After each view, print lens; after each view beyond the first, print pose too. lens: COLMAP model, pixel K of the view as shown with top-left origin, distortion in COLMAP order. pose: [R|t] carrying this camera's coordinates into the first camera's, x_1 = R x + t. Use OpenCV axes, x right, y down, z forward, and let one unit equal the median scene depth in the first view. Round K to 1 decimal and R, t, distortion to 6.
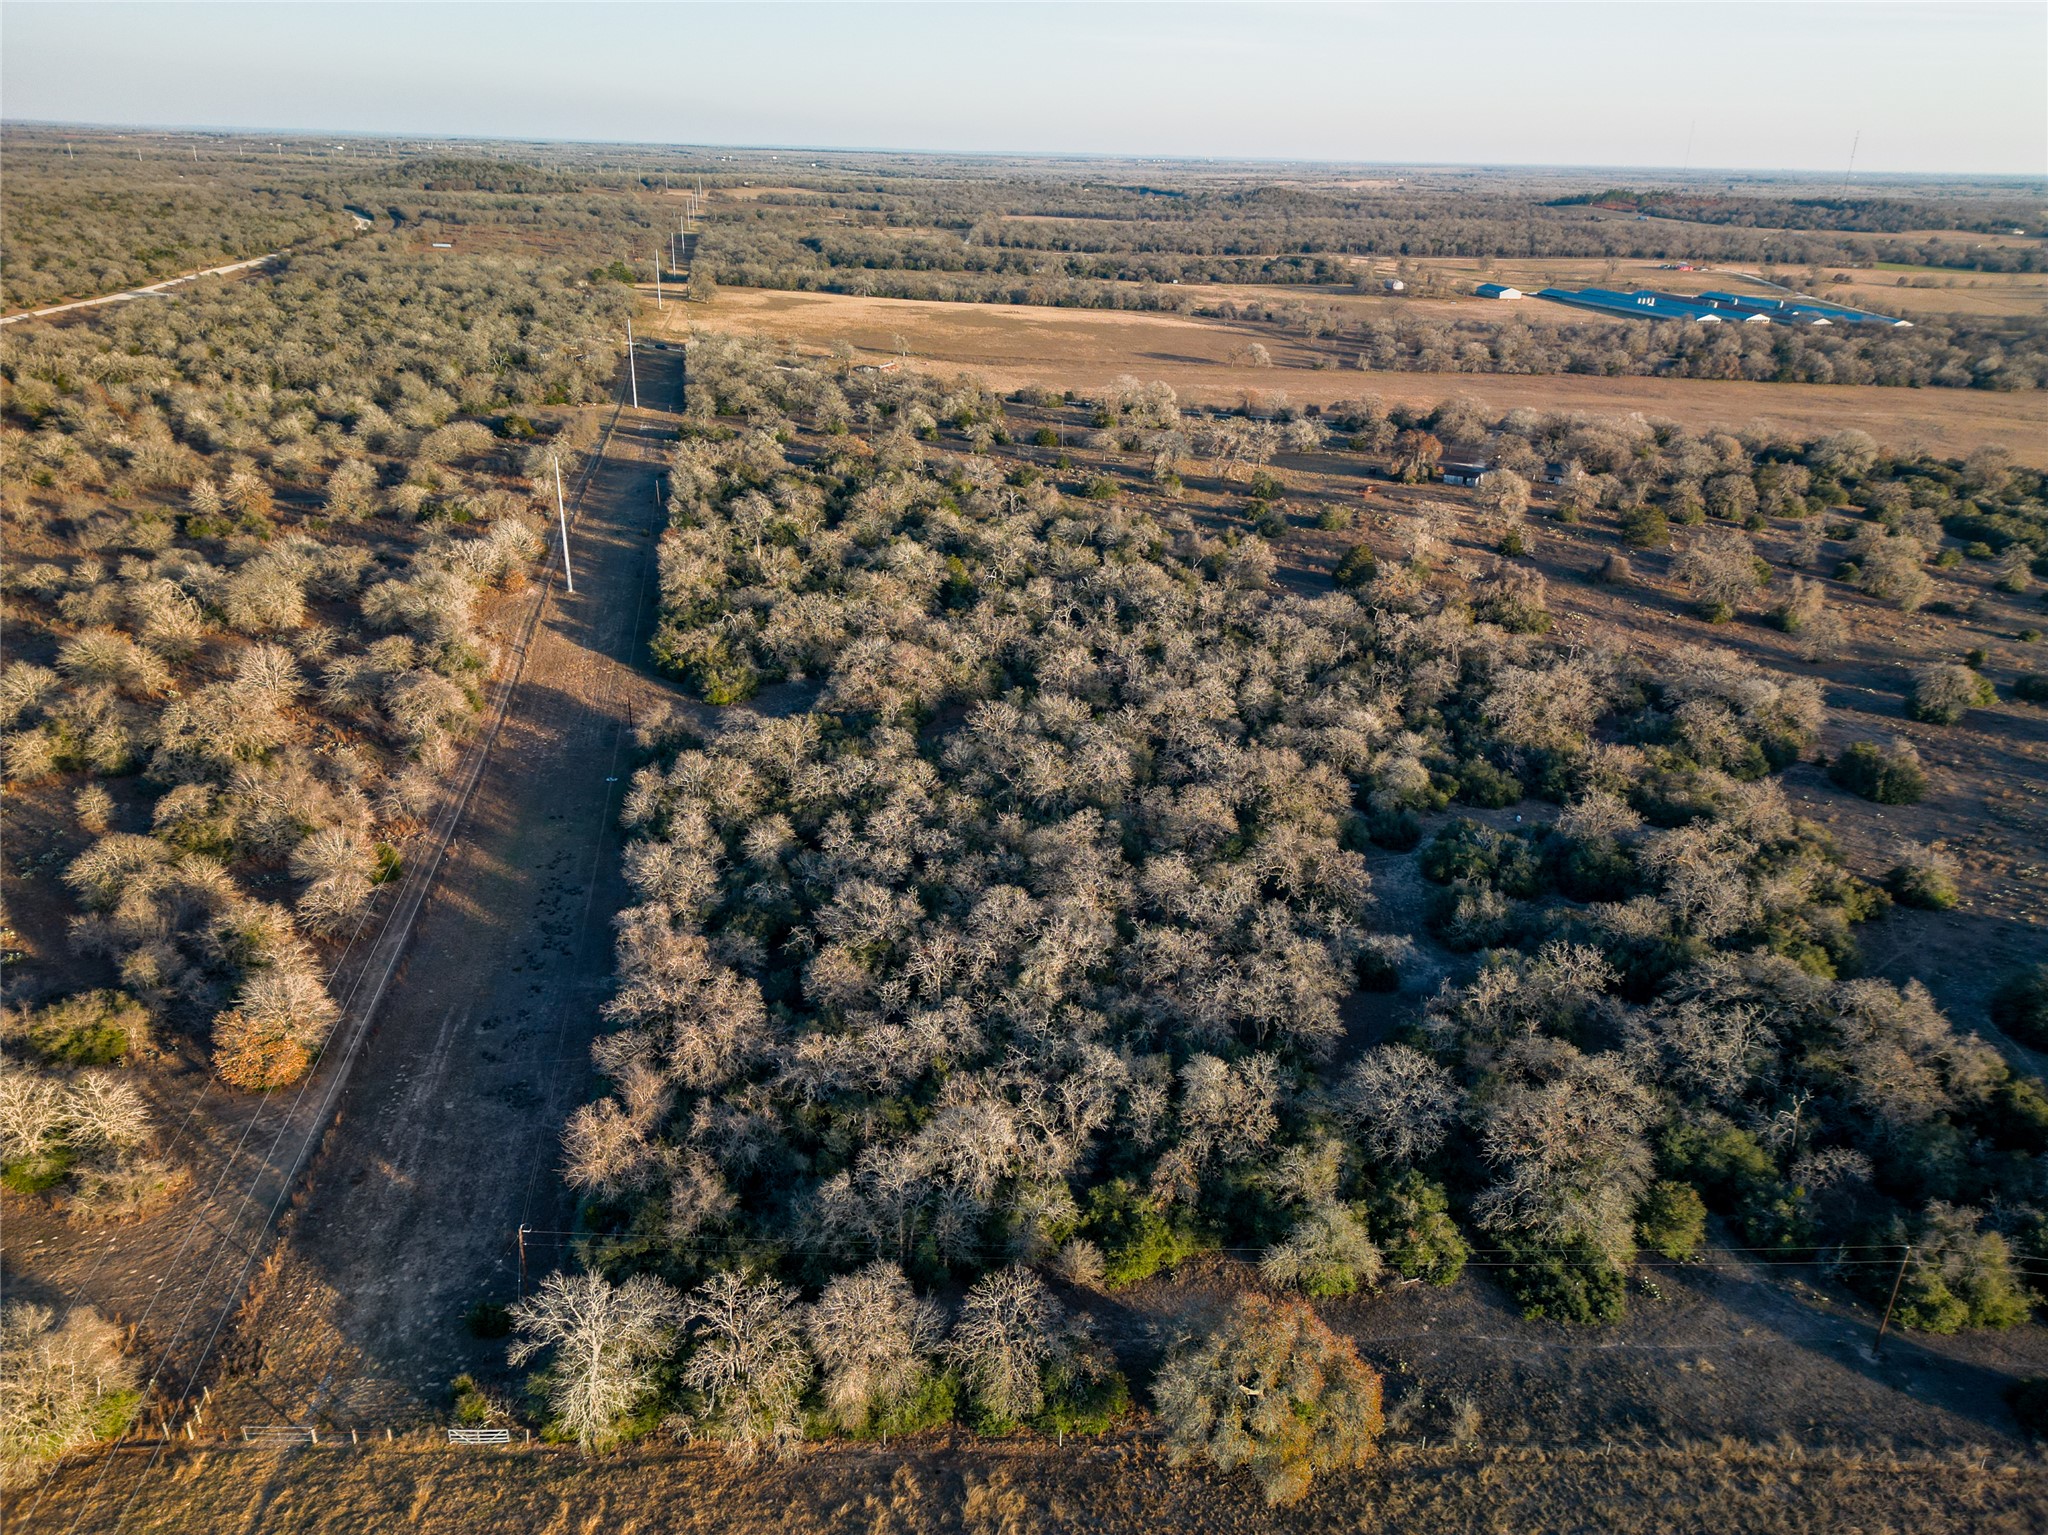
lens RADIAL K [[1419.6, 0, 1018.4], [0, 1419.6, 766.1], [0, 0, 1]] dist [0.078605, -0.075075]
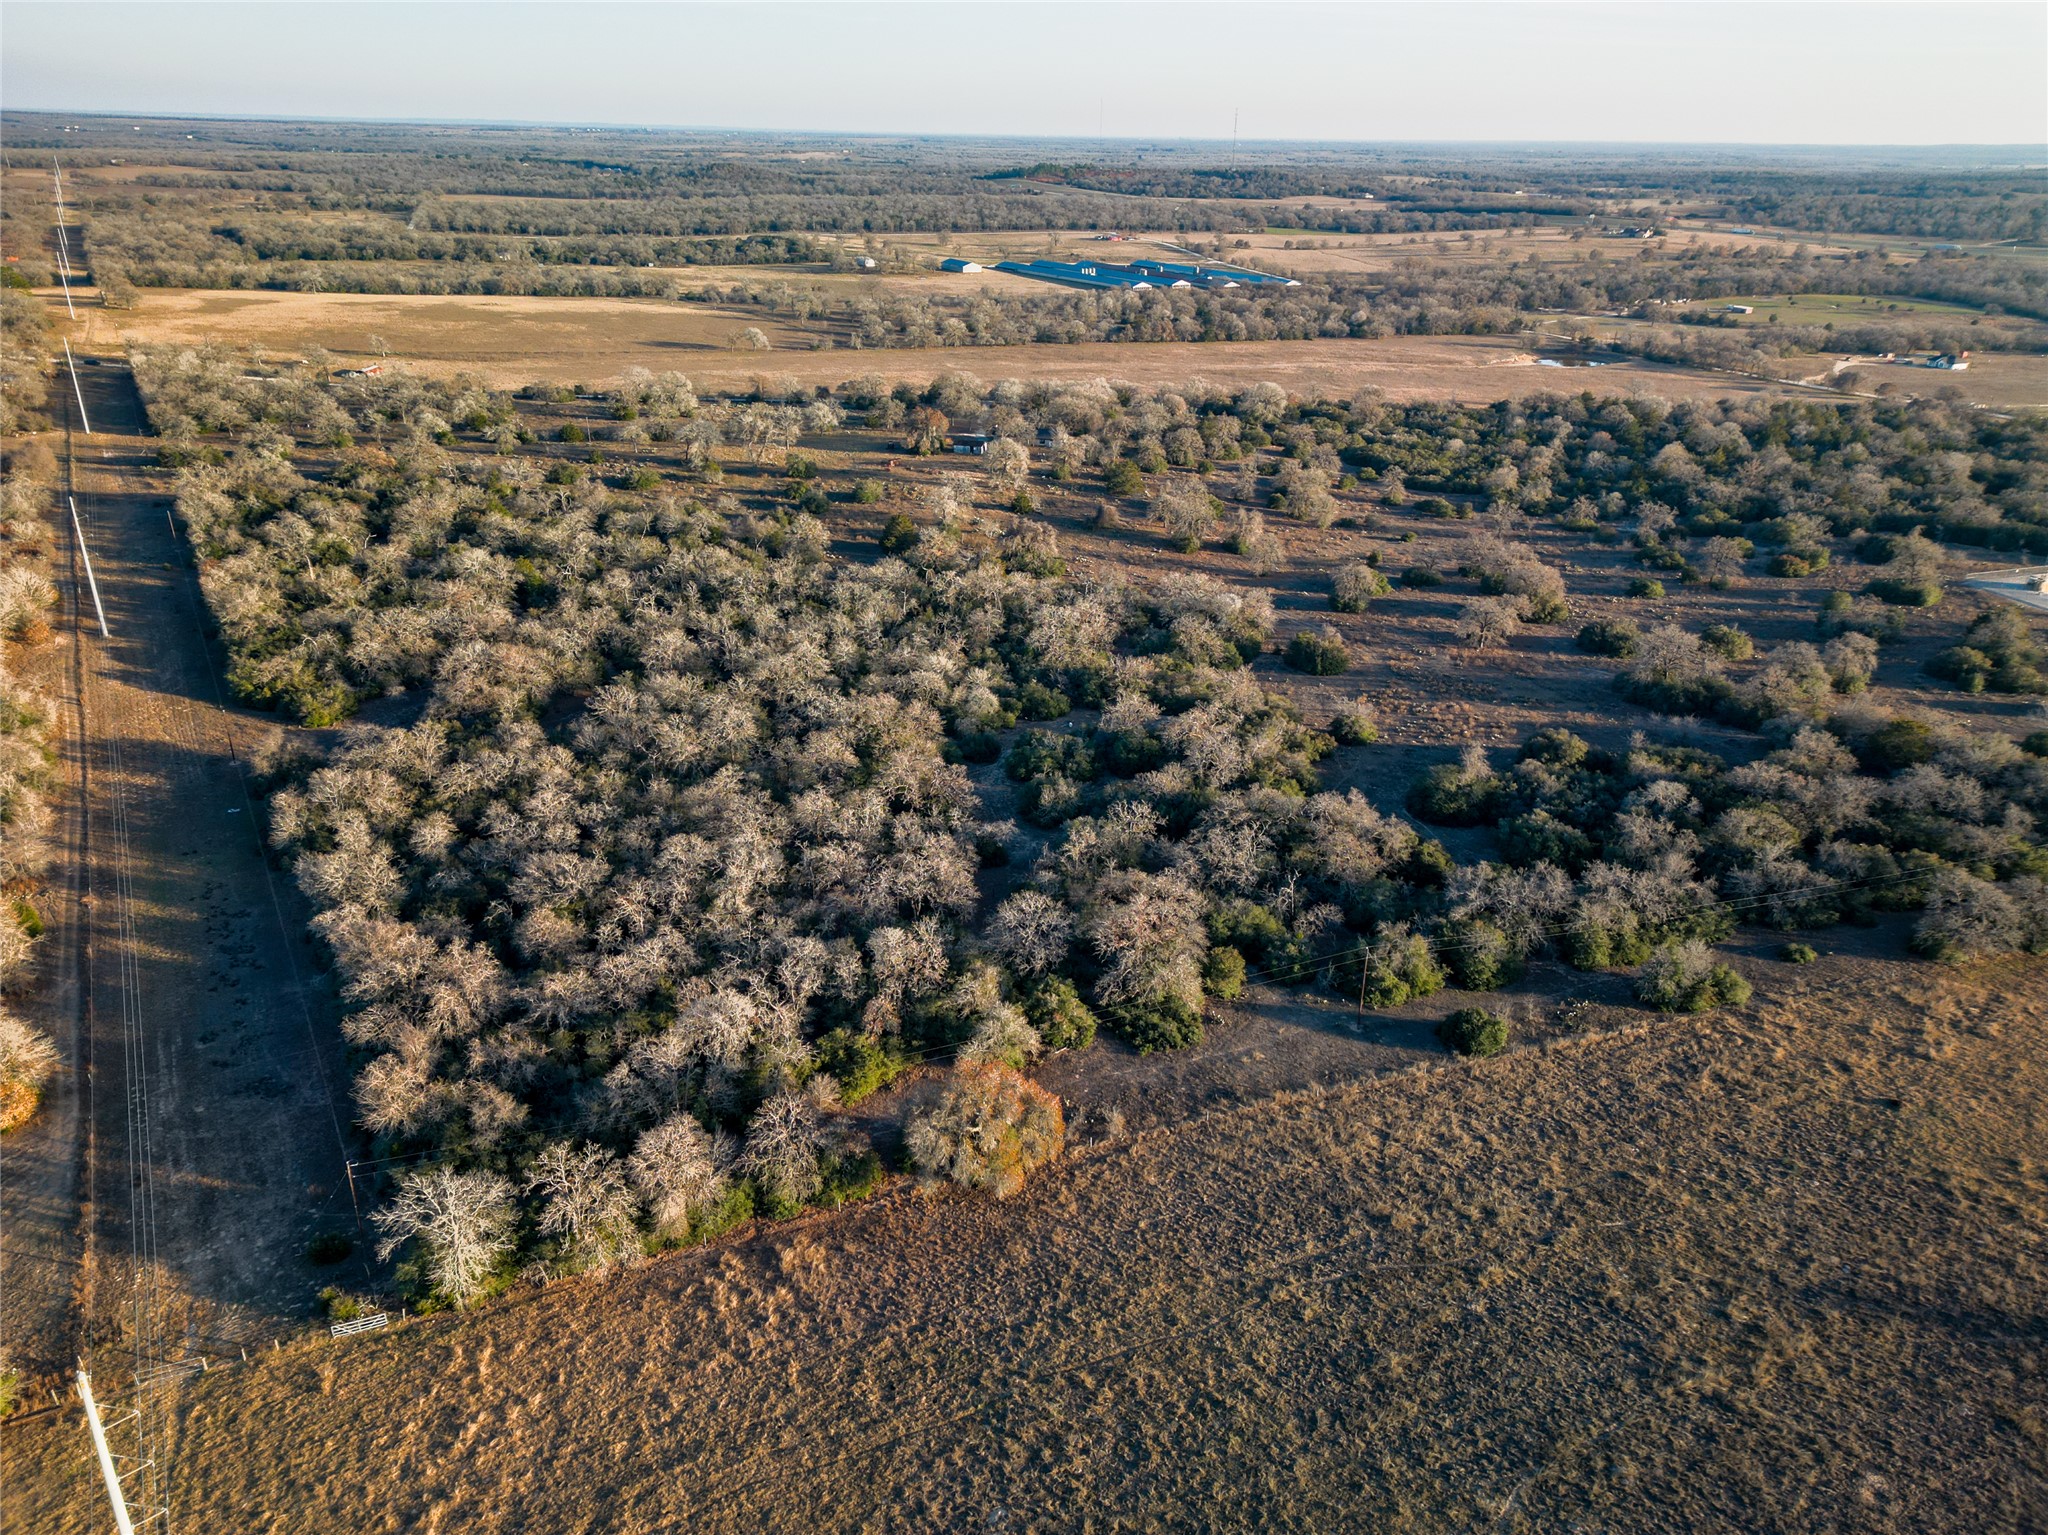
lens RADIAL K [[1419.6, 0, 1014.4], [0, 1419.6, 771.1], [0, 0, 1]] dist [0.078605, -0.075075]
pose [[0.939753, -0.148003, 0.308154, -0.083750], [0.141963, 0.988978, 0.042063, 0.018534], [-0.310983, 0.004218, 0.950406, -0.155535]]
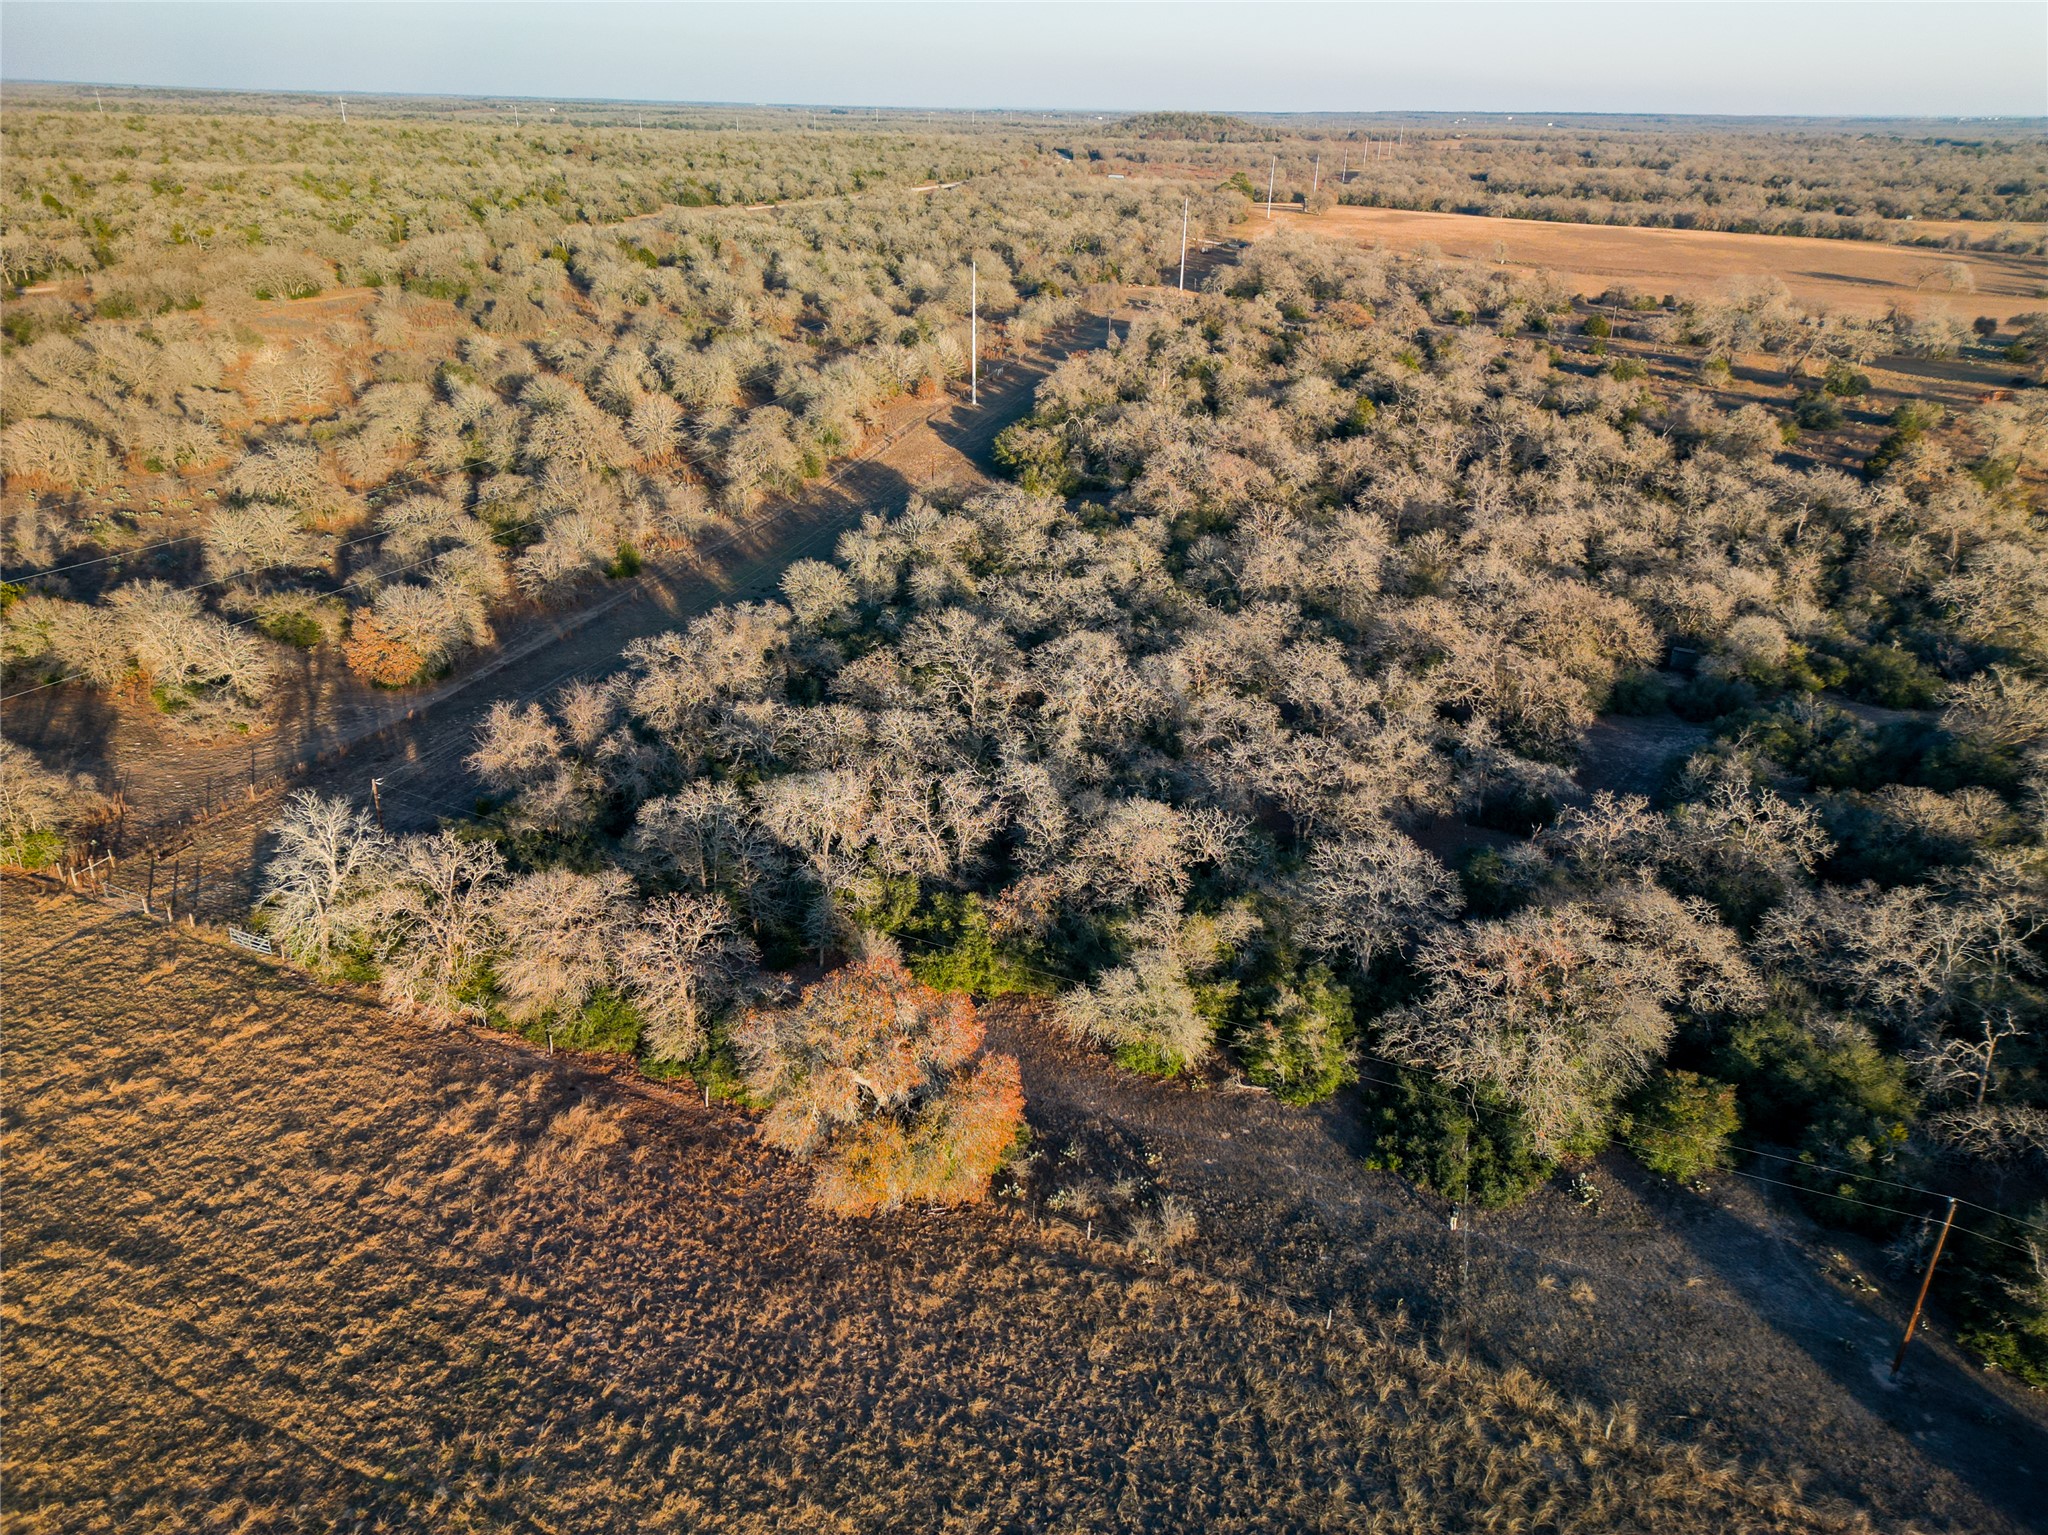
lens RADIAL K [[1419.6, 0, 1006.7], [0, 1419.6, 750.9], [0, 0, 1]] dist [0.078605, -0.075075]
pose [[0.895791, 0.179123, -0.406784, 0.246538], [-0.173285, 0.983525, 0.051487, 0.096935], [0.409304, 0.024368, 0.912072, 0.150642]]
